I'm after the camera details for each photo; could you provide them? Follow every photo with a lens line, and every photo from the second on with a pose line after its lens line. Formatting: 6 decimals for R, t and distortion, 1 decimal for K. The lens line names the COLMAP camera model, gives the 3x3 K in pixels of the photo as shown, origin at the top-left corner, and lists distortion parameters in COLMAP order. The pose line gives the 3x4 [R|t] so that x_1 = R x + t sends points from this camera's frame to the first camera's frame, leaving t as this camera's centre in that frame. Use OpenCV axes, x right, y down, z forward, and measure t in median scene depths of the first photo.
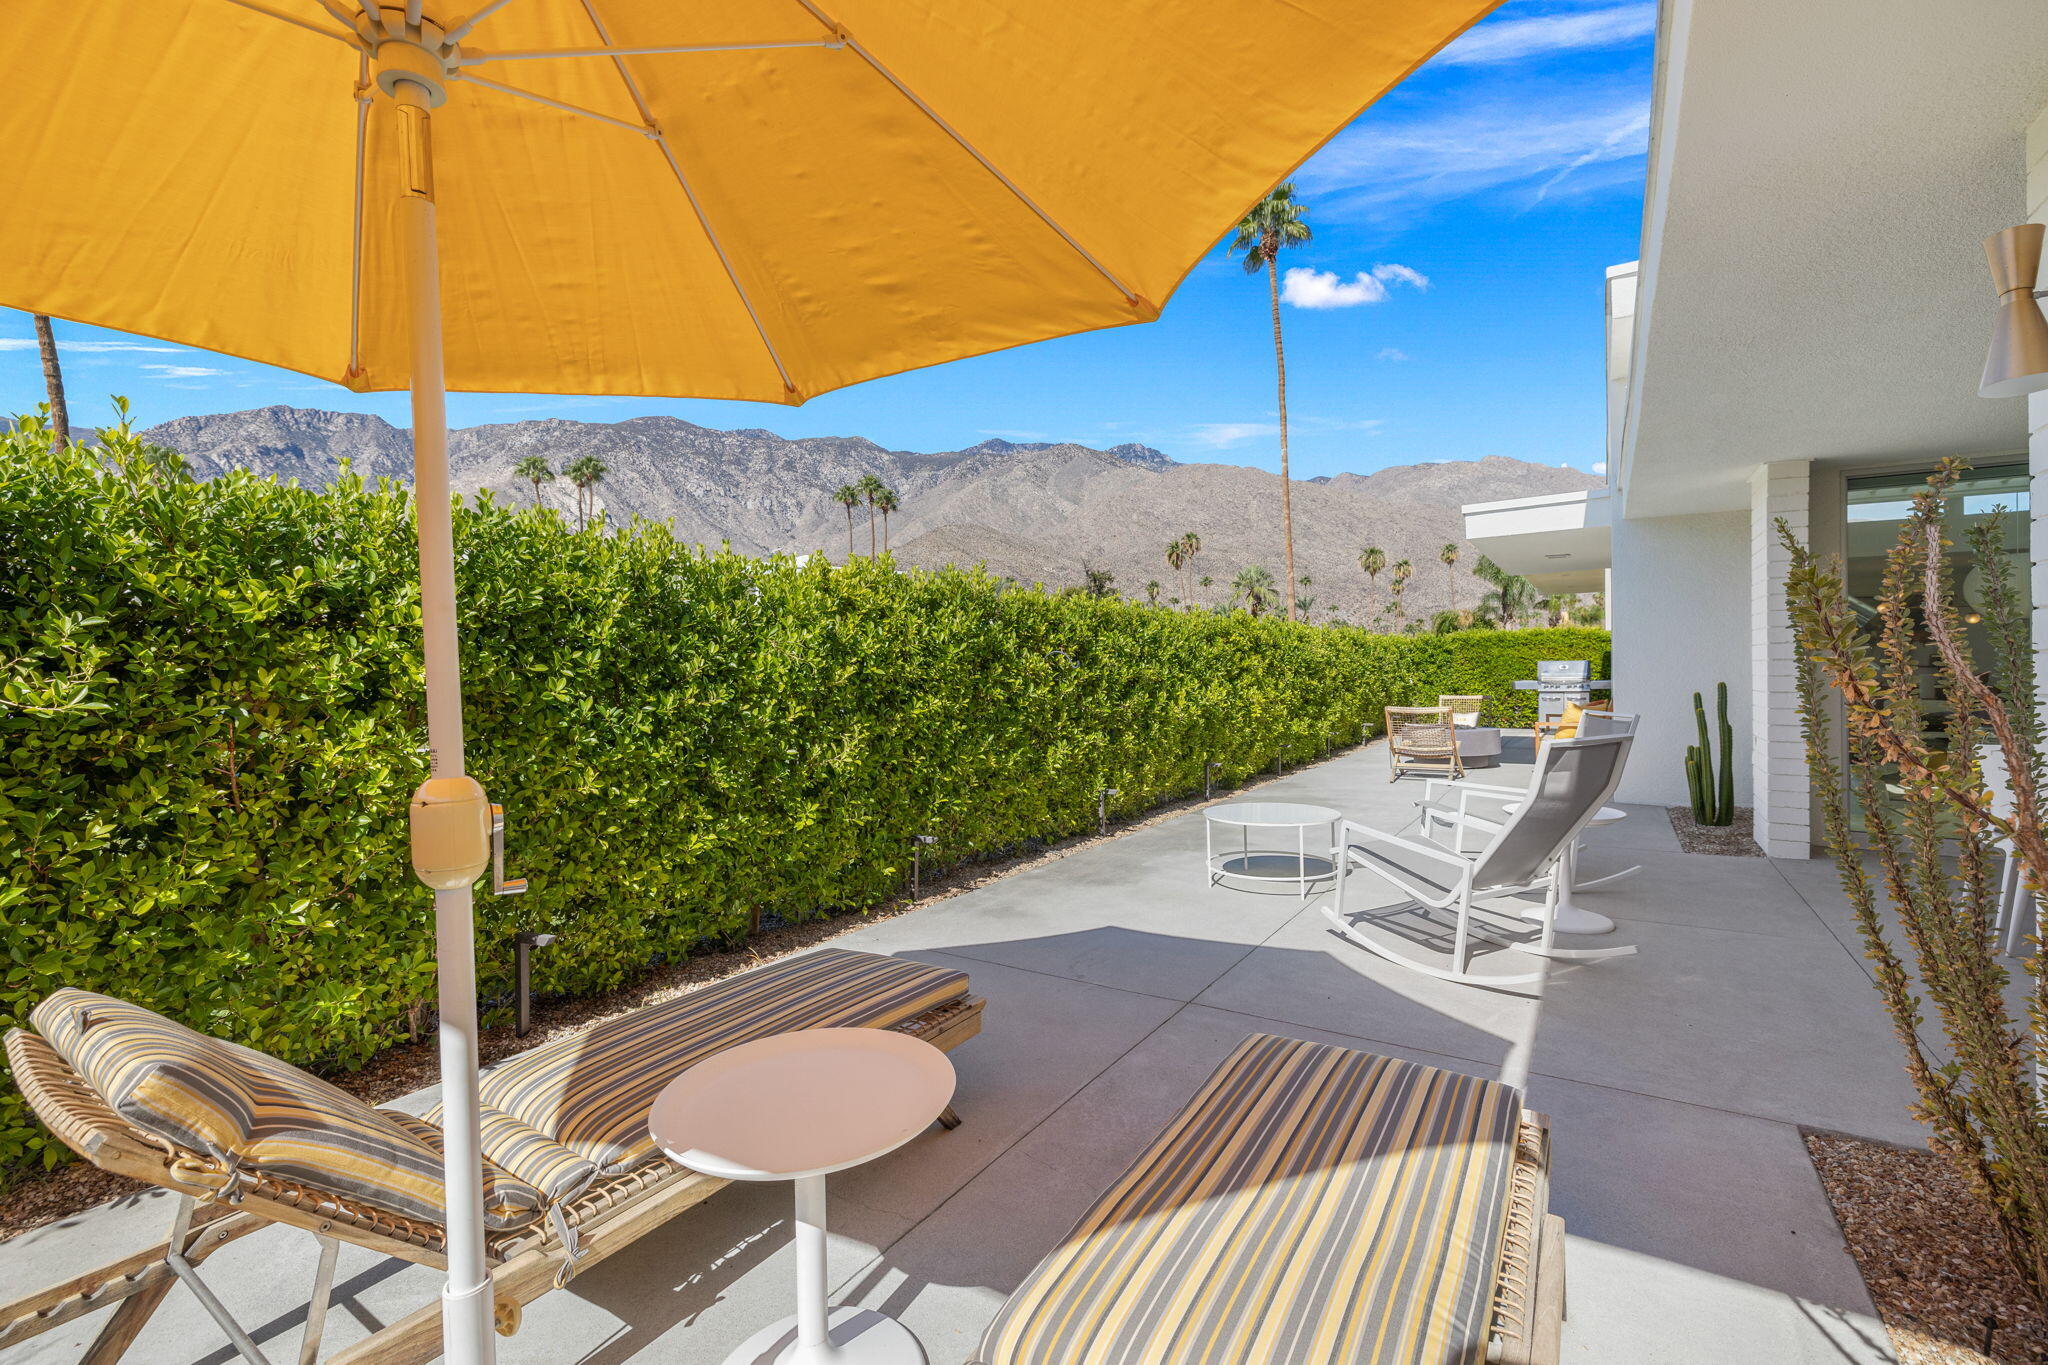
lens RADIAL K [[870.5, 0, 1028.5], [0, 870.5, 689.2], [0, 0, 1]] dist [0.001646, -0.000318]
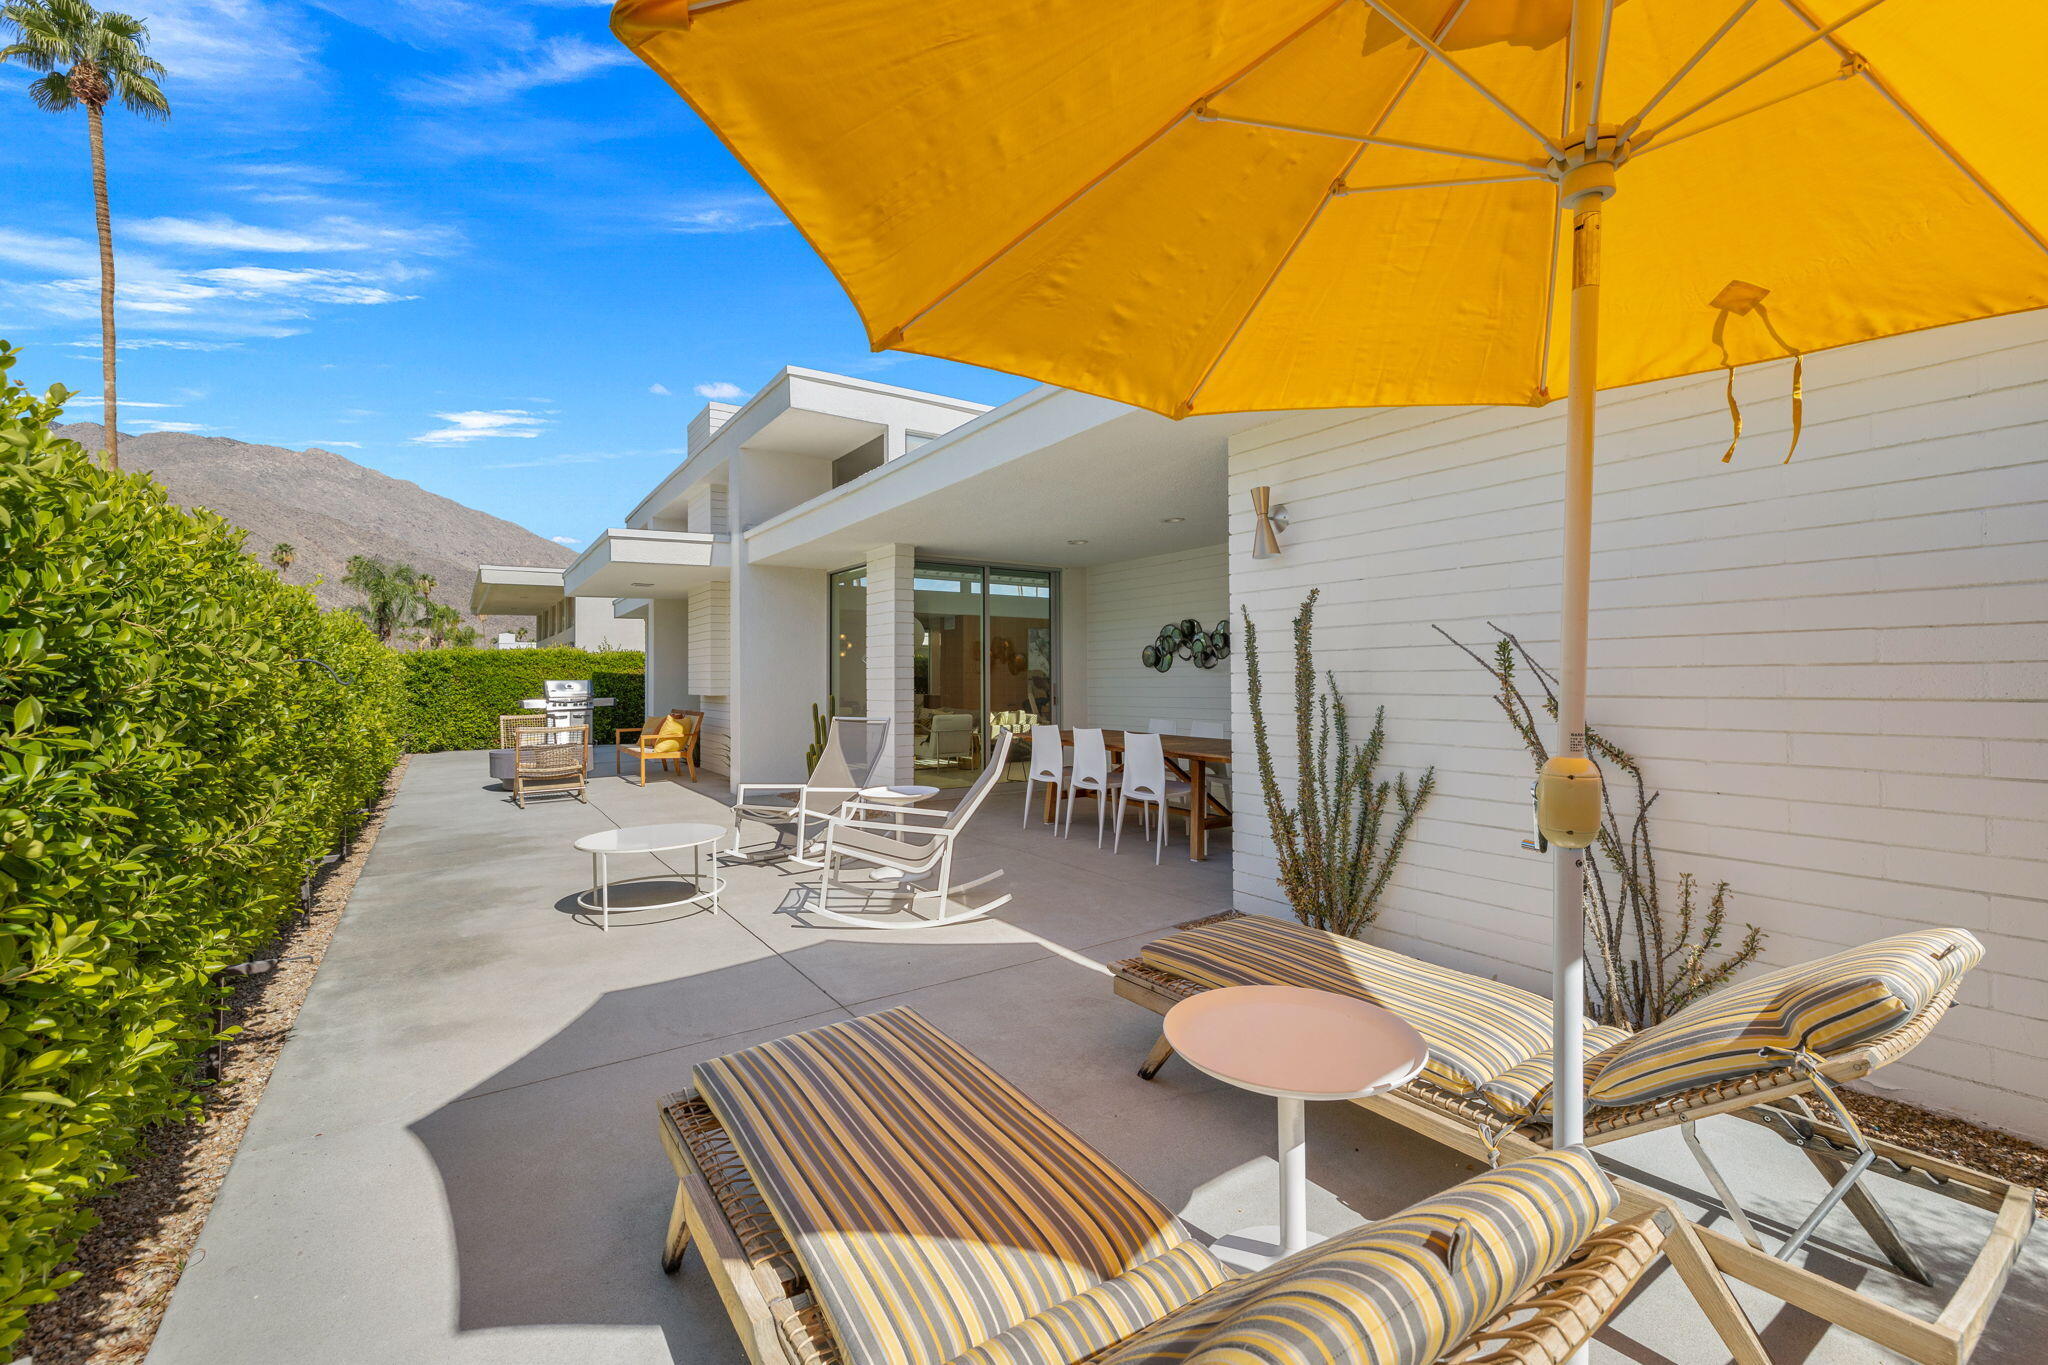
lens RADIAL K [[870.5, 0, 1022.9], [0, 870.5, 695.8], [0, 0, 1]] dist [0.001646, -0.000318]
pose [[0.386081, -0.010160, 0.922409, -0.601562], [0.026250, 0.999655, 0.000024, -0.000785], [-0.922091, 0.024204, 0.386215, 0.355331]]
